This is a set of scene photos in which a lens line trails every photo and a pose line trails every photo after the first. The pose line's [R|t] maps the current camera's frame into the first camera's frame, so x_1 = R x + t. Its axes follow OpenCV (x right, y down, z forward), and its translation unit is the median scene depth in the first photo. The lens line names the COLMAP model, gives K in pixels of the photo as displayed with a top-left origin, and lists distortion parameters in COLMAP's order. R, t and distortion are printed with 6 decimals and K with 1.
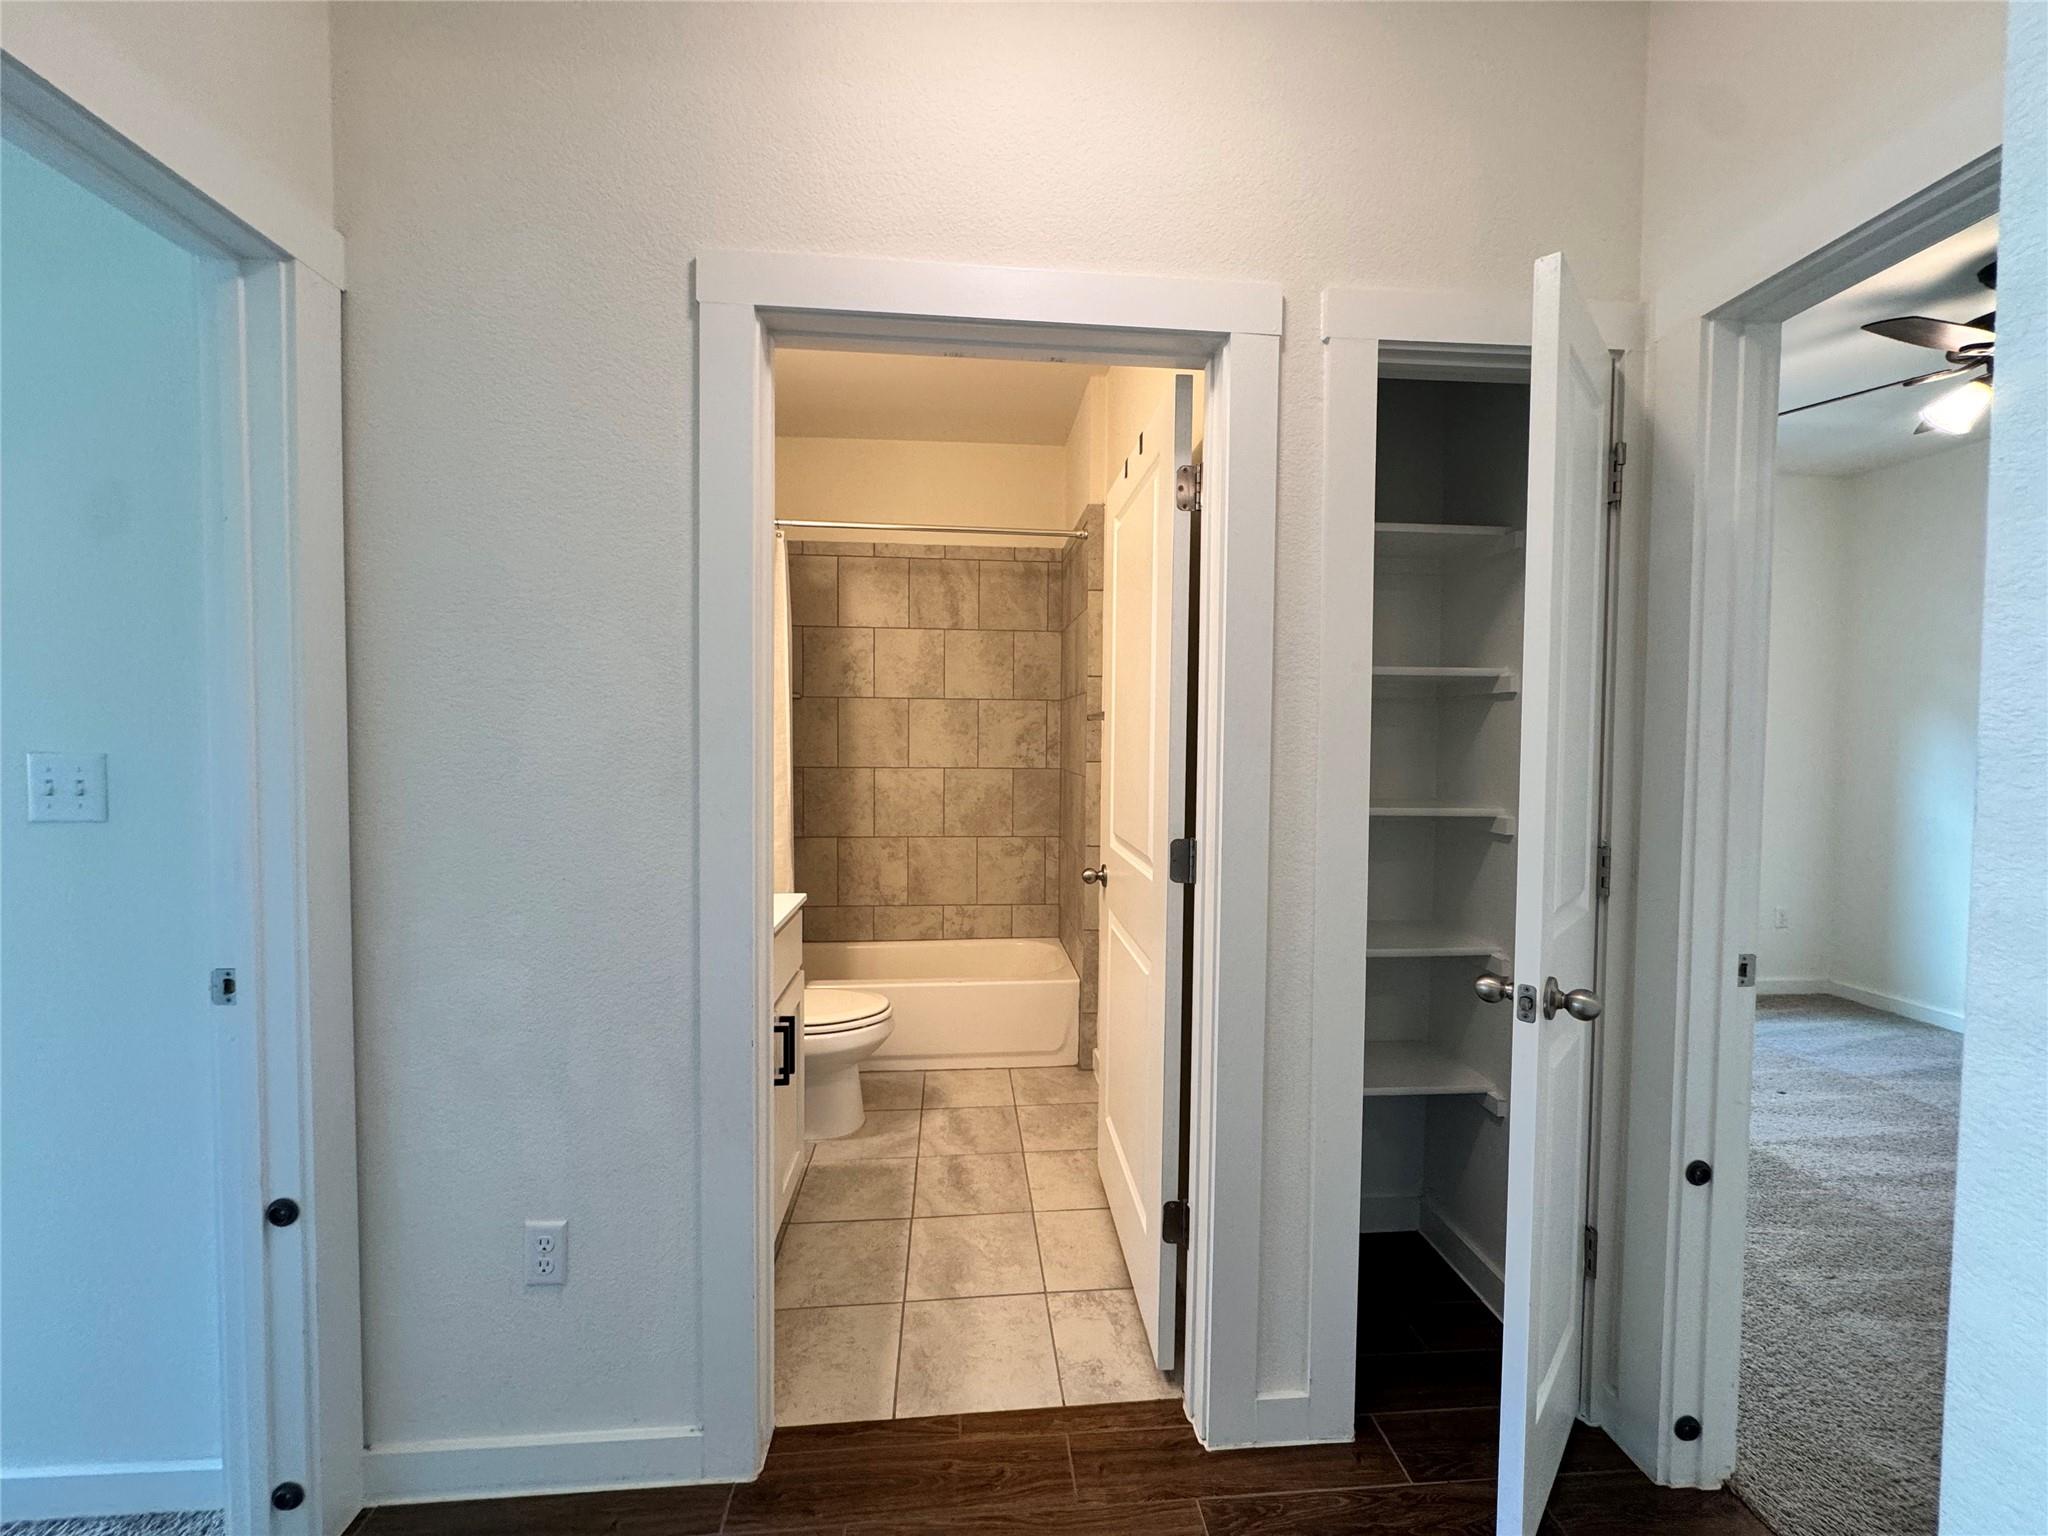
lens RADIAL K [[814.1, 0, 1026.6], [0, 814.1, 766.0], [0, 0, 1]] dist [0.000961, 0.000088]
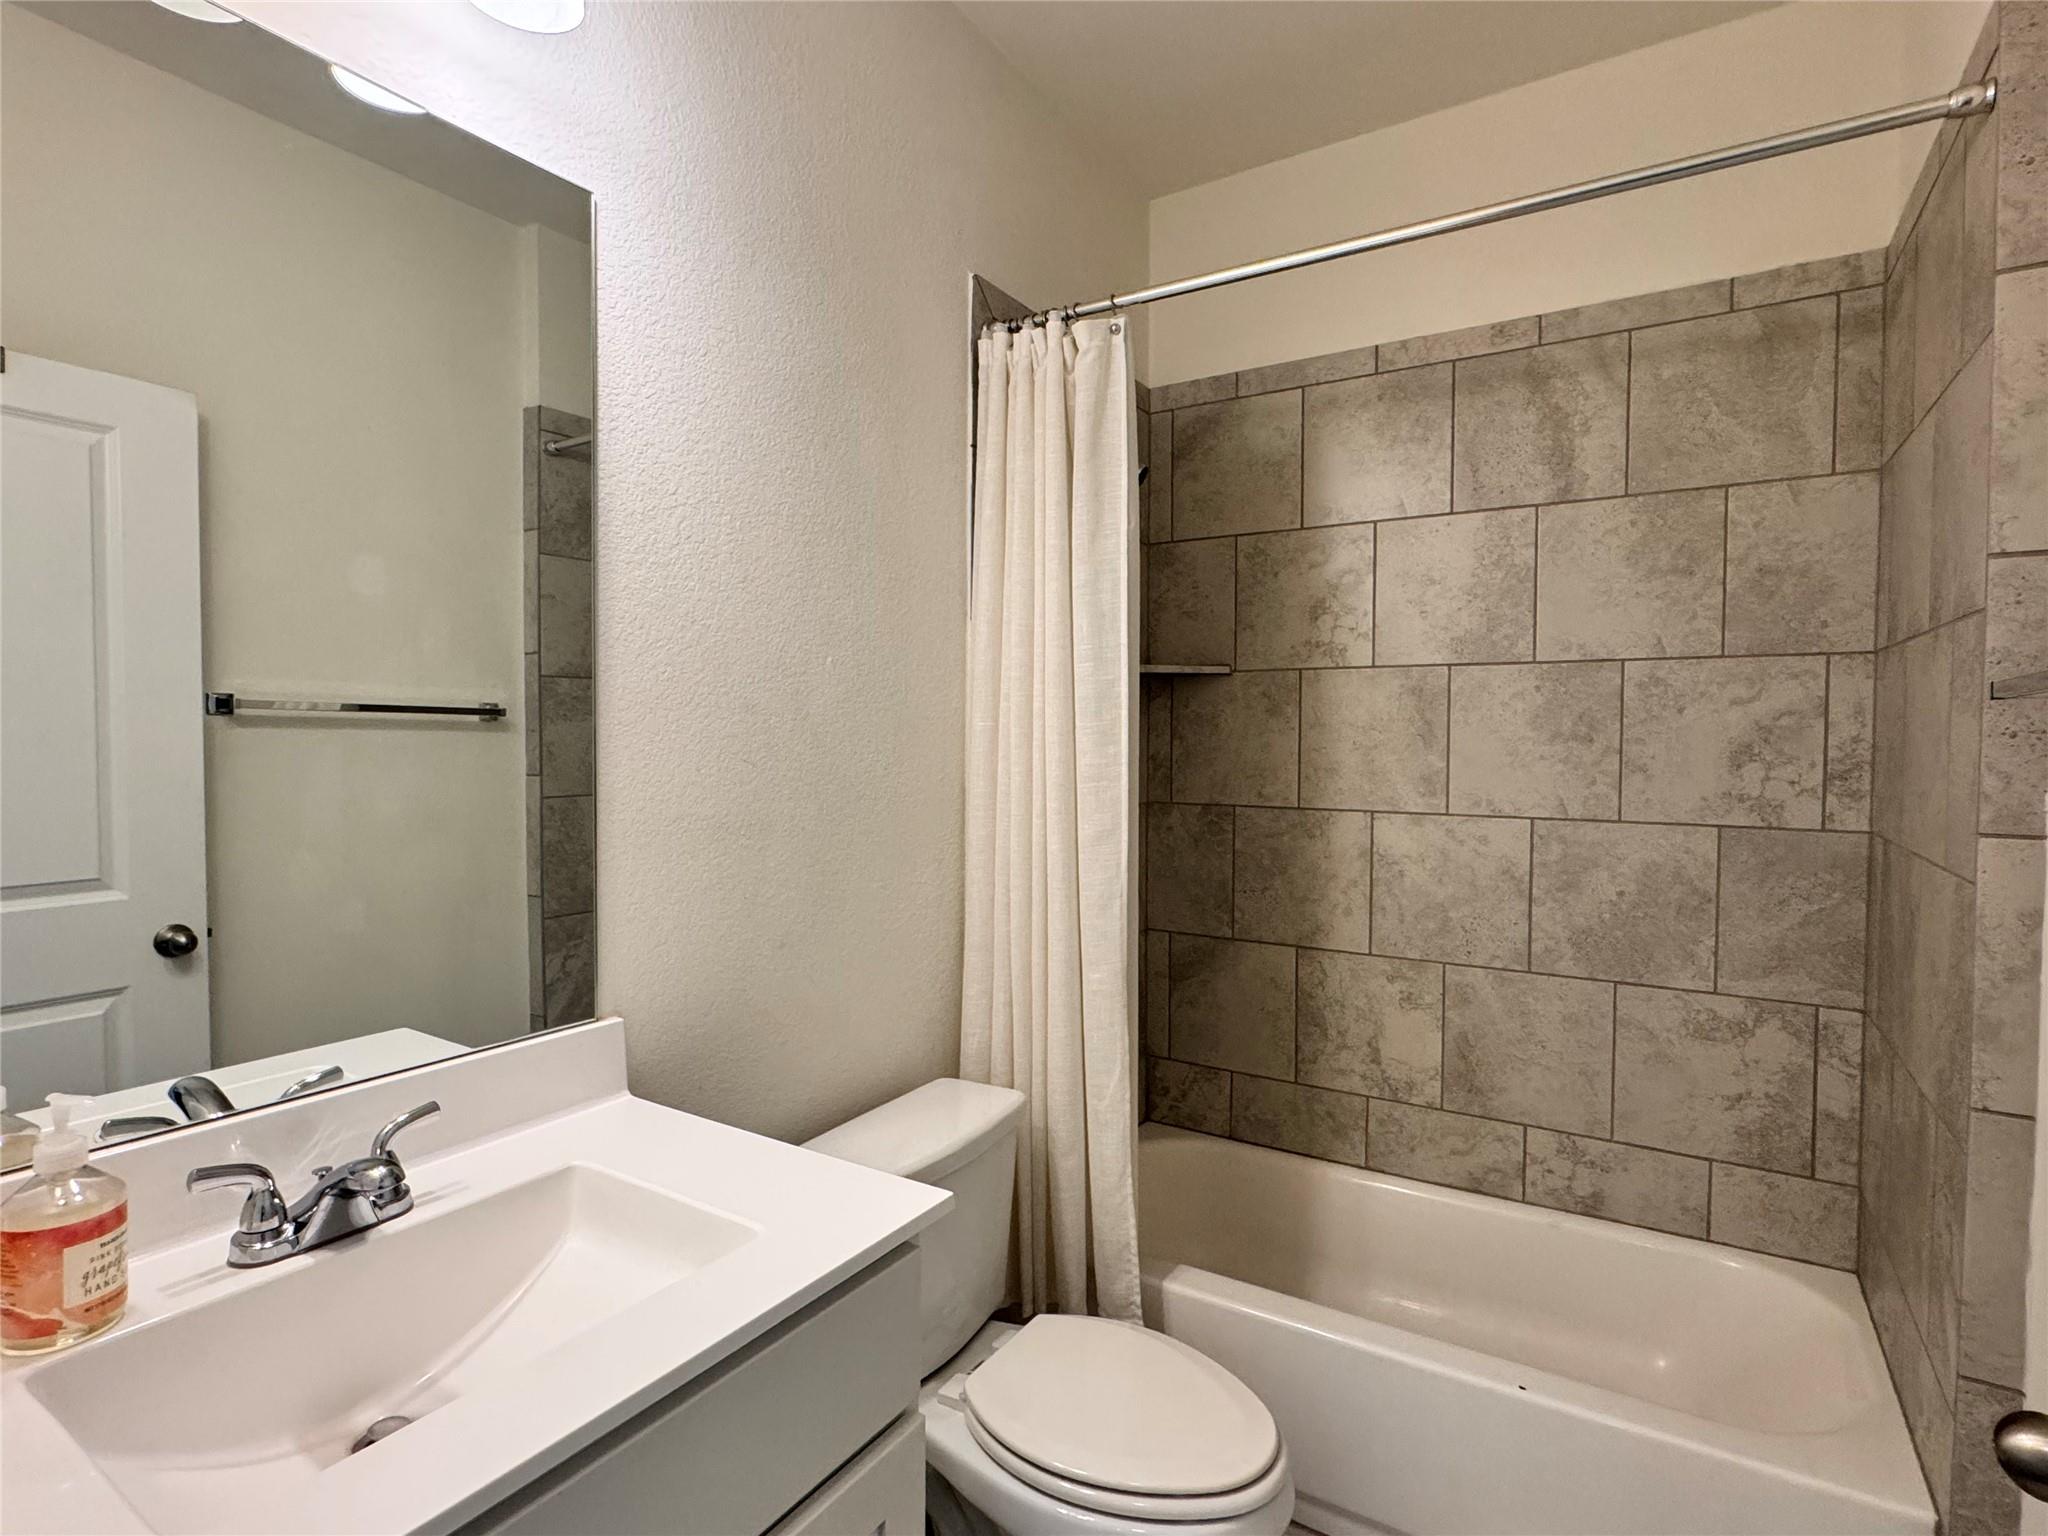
lens RADIAL K [[1028.2, 0, 1024.0], [0, 1028.2, 768.0], [0, 0, 1]] dist [-0.000517, 0.000787]
pose [[0.797847, 0.013425, -0.602711, 0.015462], [-0.019549, 0.999802, -0.003608, -0.017567], [0.602543, 0.014661, 0.797952, 0.383966]]
